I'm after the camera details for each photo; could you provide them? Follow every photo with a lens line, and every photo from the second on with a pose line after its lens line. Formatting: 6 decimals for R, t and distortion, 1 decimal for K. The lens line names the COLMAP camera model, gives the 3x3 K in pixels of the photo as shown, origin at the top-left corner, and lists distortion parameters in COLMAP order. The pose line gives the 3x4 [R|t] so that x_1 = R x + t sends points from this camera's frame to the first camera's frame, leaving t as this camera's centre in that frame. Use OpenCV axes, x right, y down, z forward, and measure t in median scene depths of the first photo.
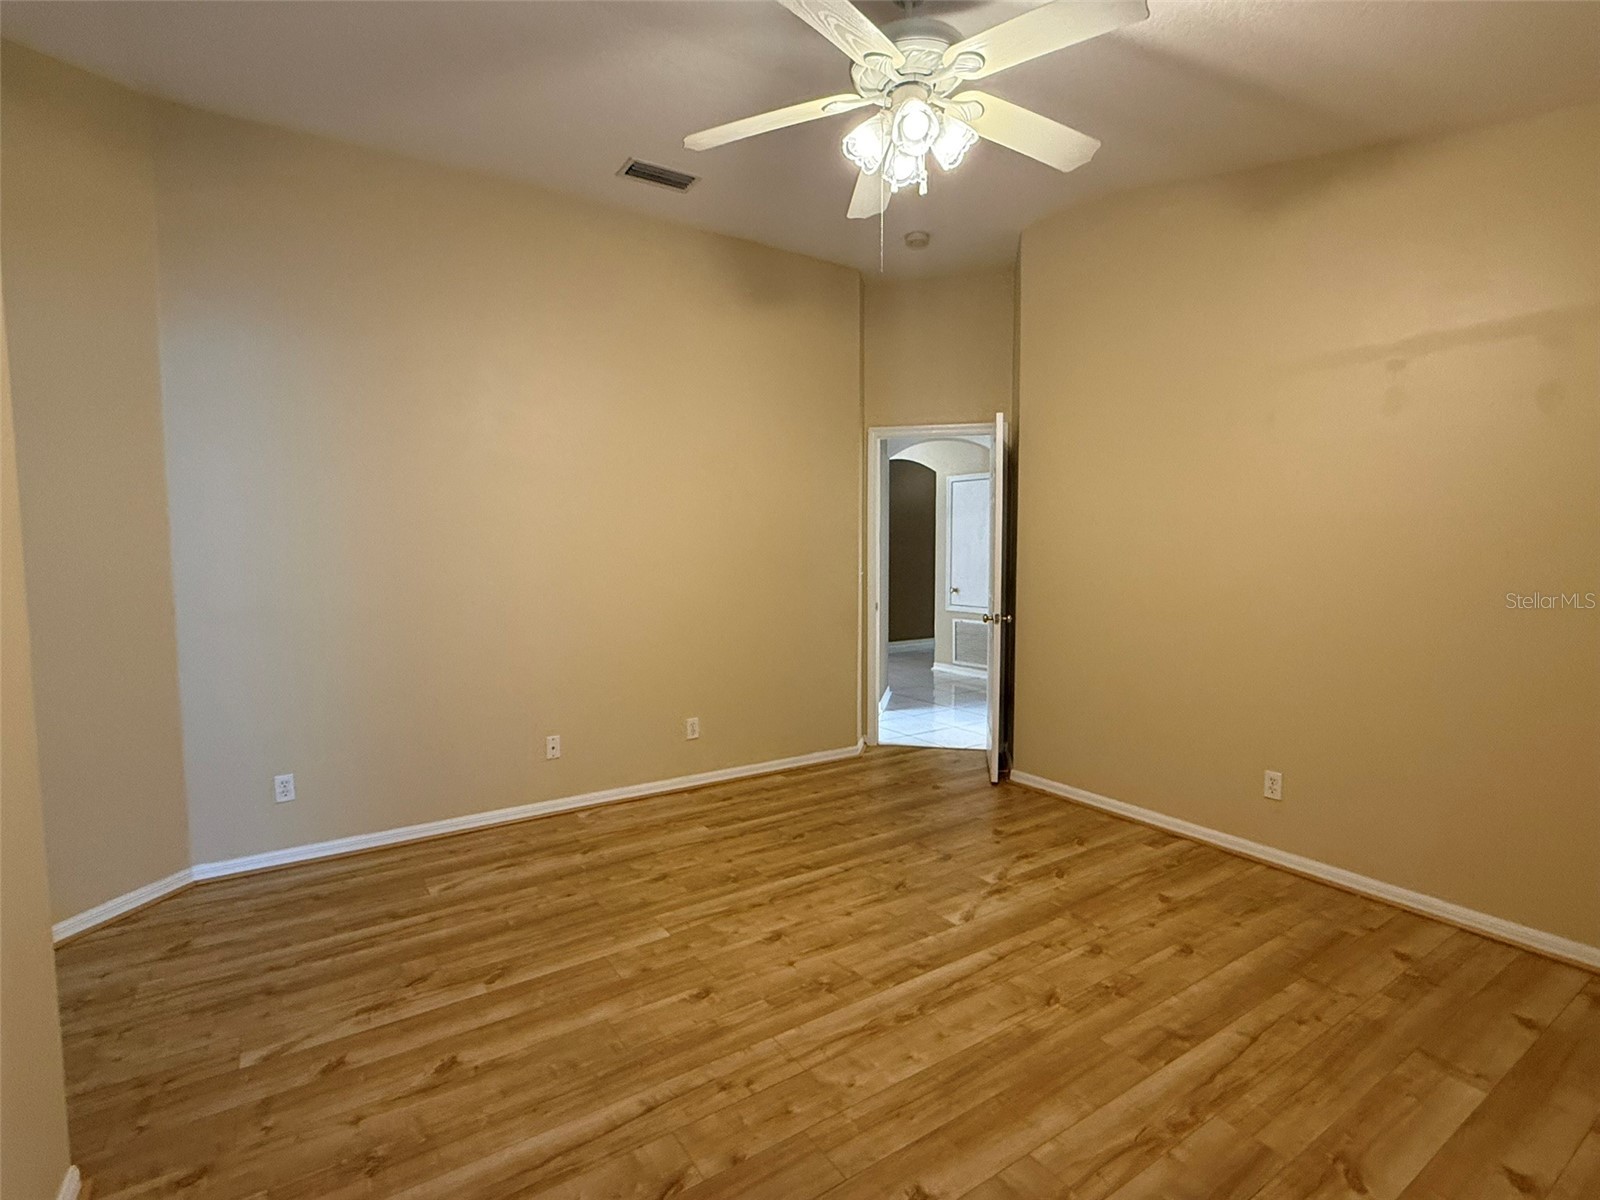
lens RADIAL K [[778.3, 0, 800.0], [0, 778.3, 600.0], [0, 0, 1]] dist [0.003290, -0.000761]
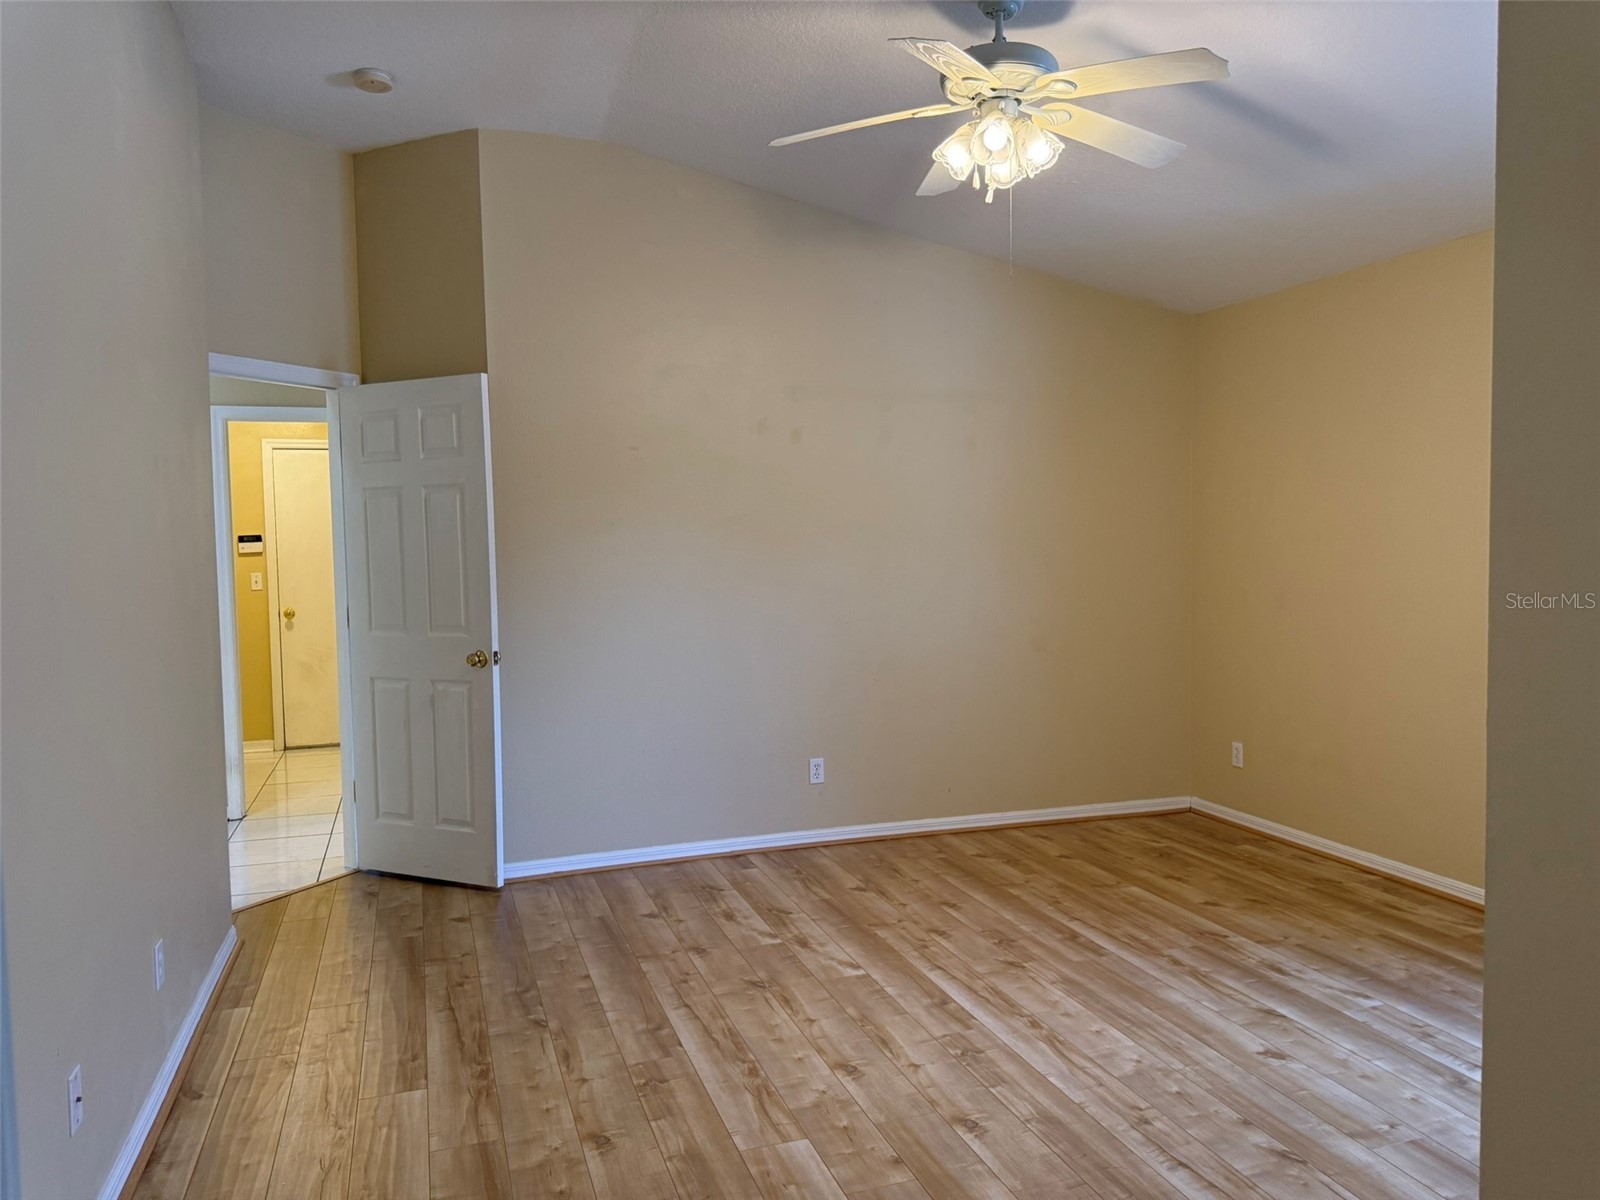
lens RADIAL K [[1125.6, 0, 800.0], [0, 1125.6, 600.0], [0, 0, 1]] dist [0.095809, -0.158128]
pose [[0.258335, -0.051481, 0.964683, -1.060343], [0.081812, 0.996158, 0.031252, -0.060345], [-0.962585, 0.070849, 0.261554, 0.697098]]
